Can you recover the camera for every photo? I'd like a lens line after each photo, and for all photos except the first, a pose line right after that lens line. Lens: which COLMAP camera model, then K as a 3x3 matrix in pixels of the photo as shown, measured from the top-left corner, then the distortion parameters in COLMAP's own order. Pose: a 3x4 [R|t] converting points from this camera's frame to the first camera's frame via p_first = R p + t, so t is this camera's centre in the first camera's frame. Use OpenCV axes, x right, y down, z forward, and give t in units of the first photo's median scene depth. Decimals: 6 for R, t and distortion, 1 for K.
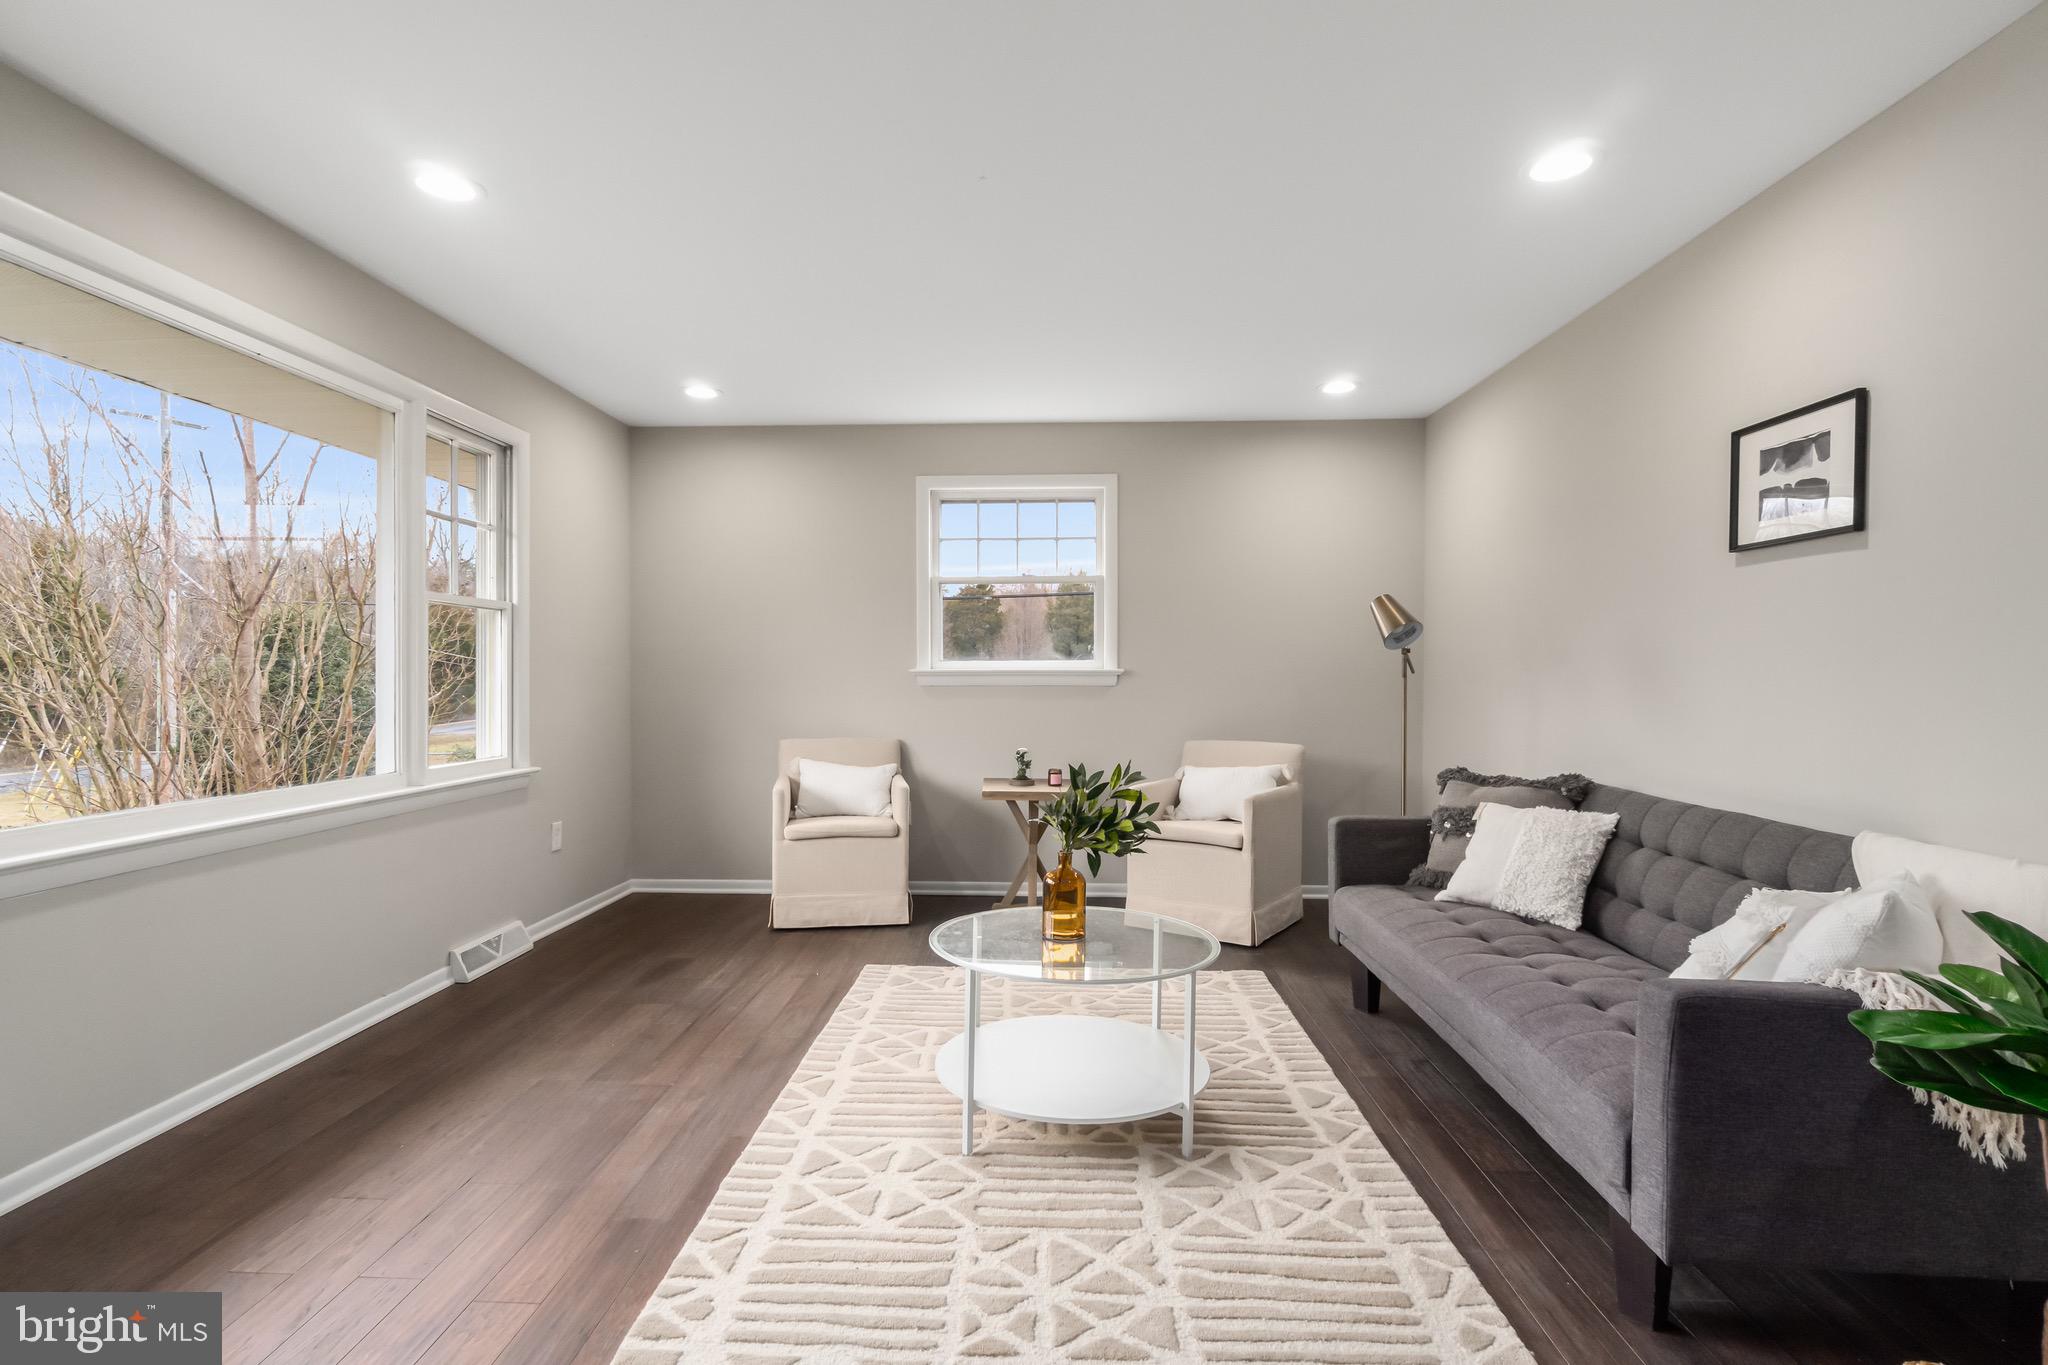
lens RADIAL K [[983.1, 0, 971.0], [0, 983.1, 709.3], [0, 0, 1]] dist [0.000735, 0.000033]
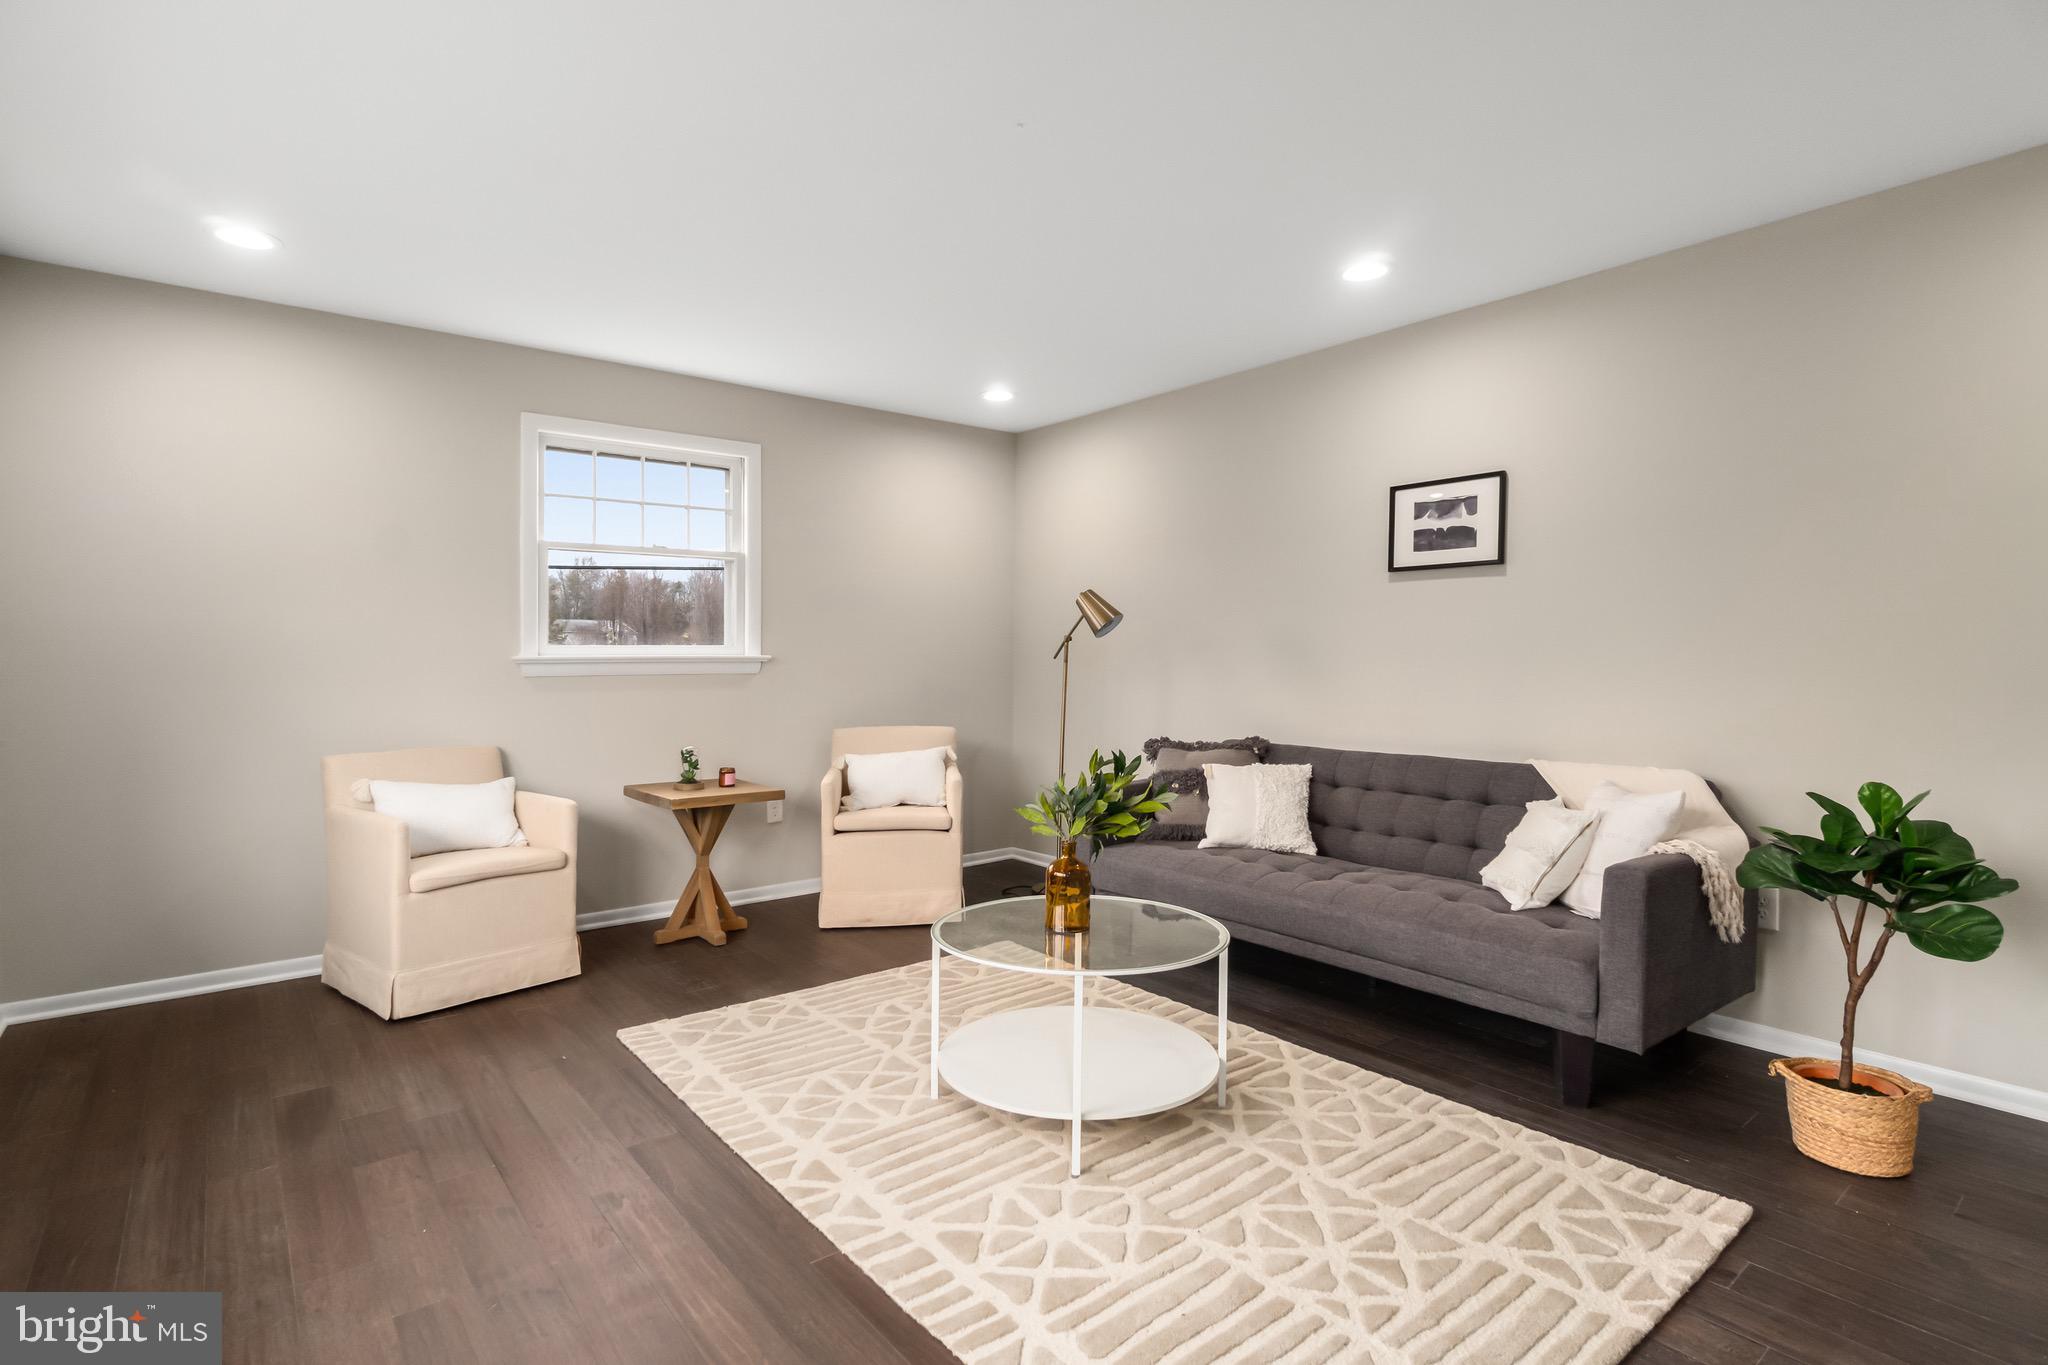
lens RADIAL K [[1001.1, 0, 969.2], [0, 1001.1, 693.4], [0, 0, 1]] dist [0.001094, 0.000060]
pose [[0.755082, -0.025733, 0.655125, -0.568680], [0.028157, 0.999580, 0.006810, -0.010723], [-0.655025, 0.013304, 0.755490, 0.282023]]
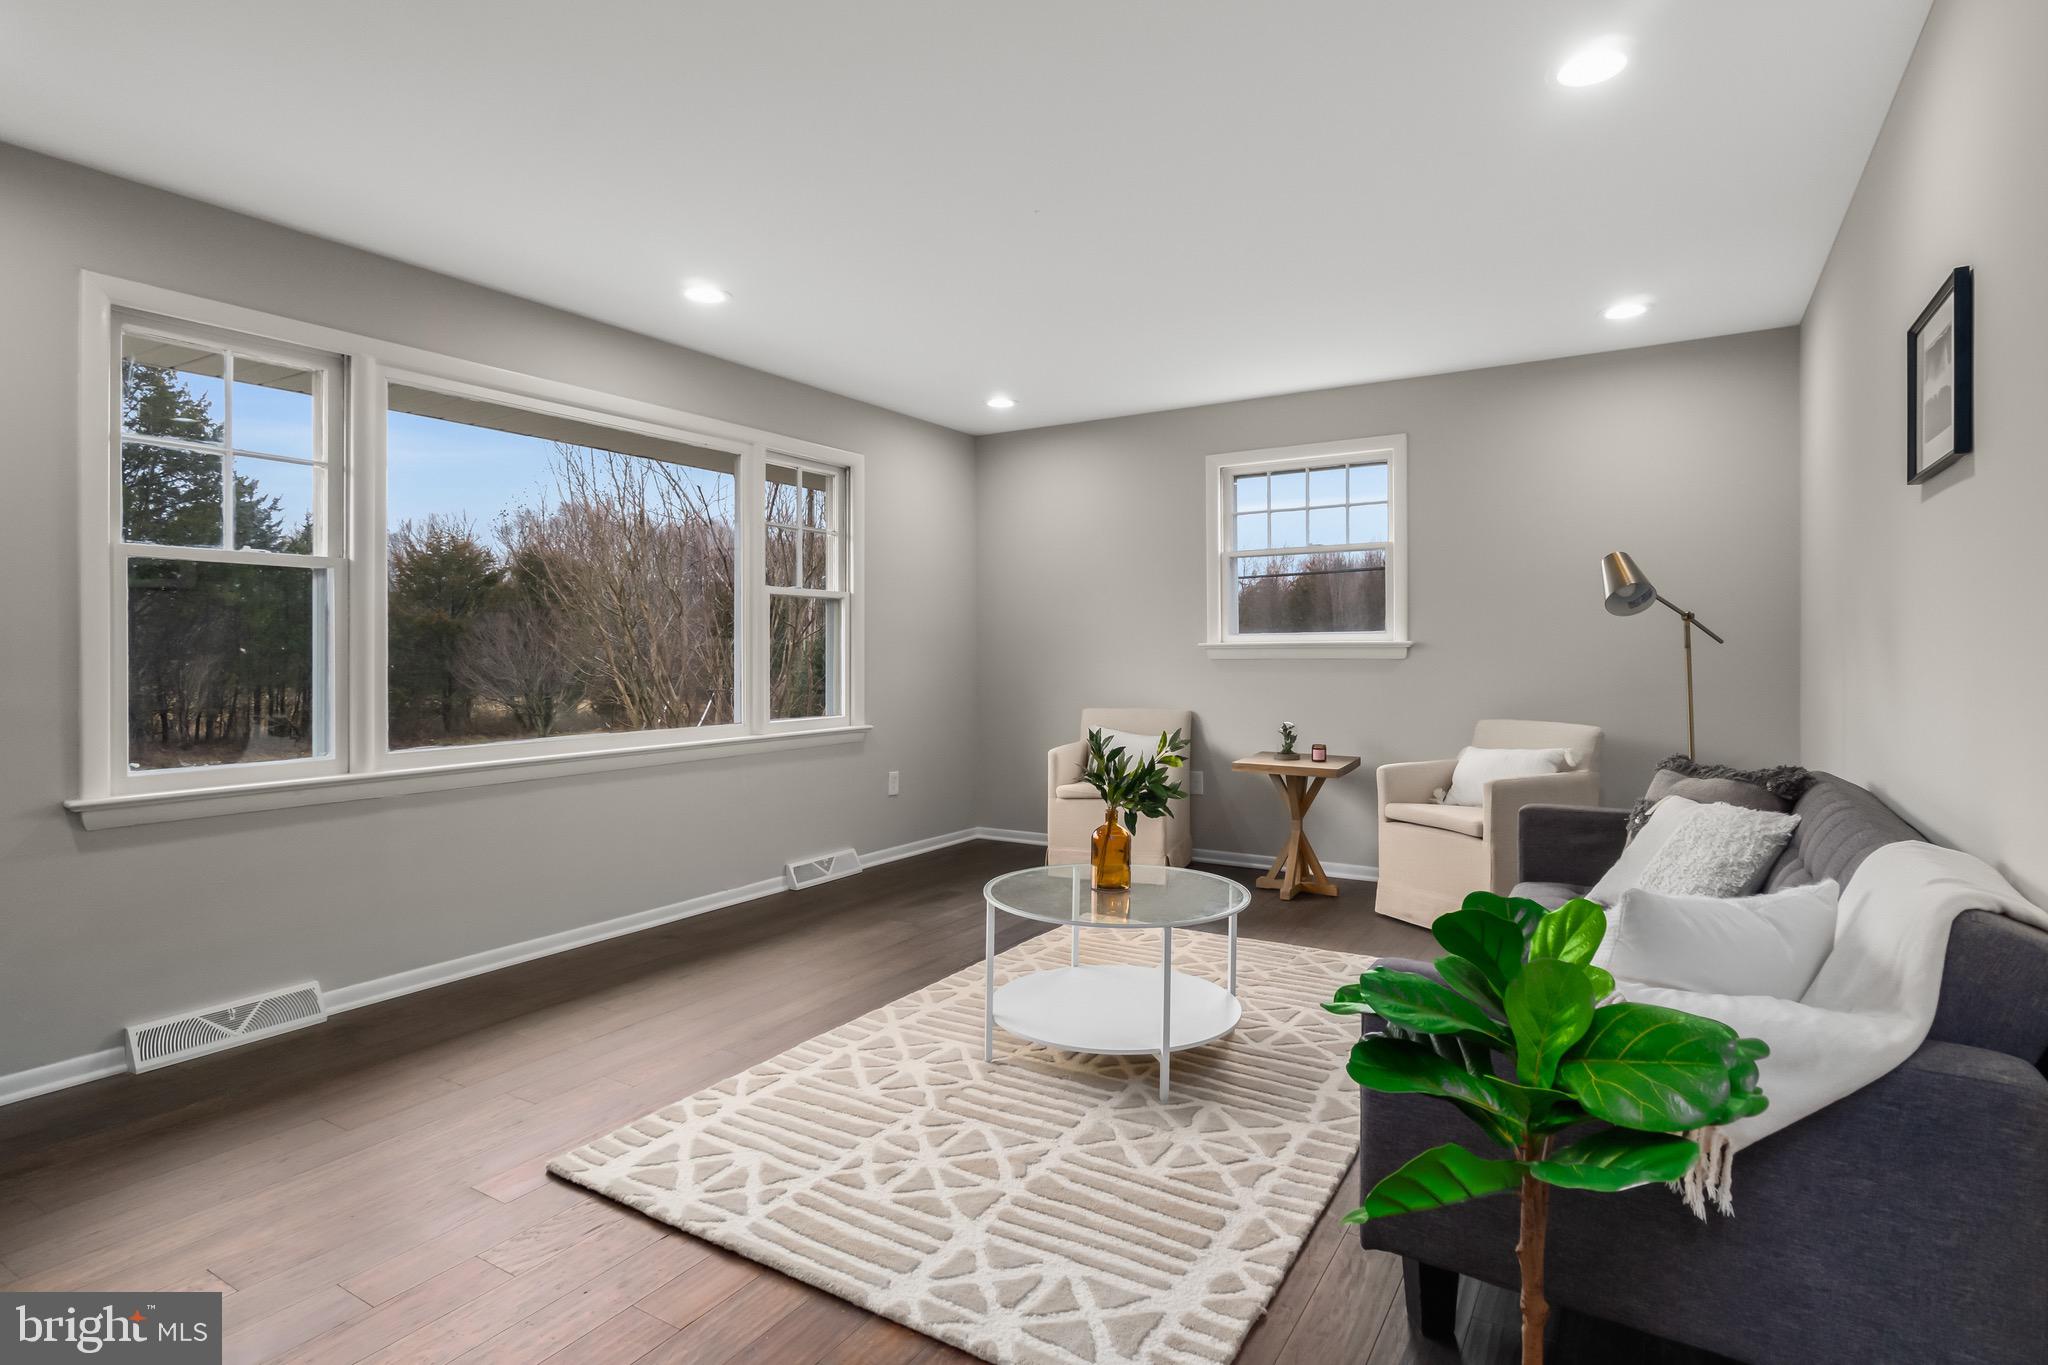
lens RADIAL K [[996.0, 0, 1024.0], [0, 996.0, 682.5], [0, 0, 1]] dist [0.001232, 0.000132]
pose [[0.885267, 0.009960, -0.464977, 0.474603], [-0.011190, 0.999937, 0.000114, 0.004235], [0.464949, 0.005102, 0.885323, -0.019849]]
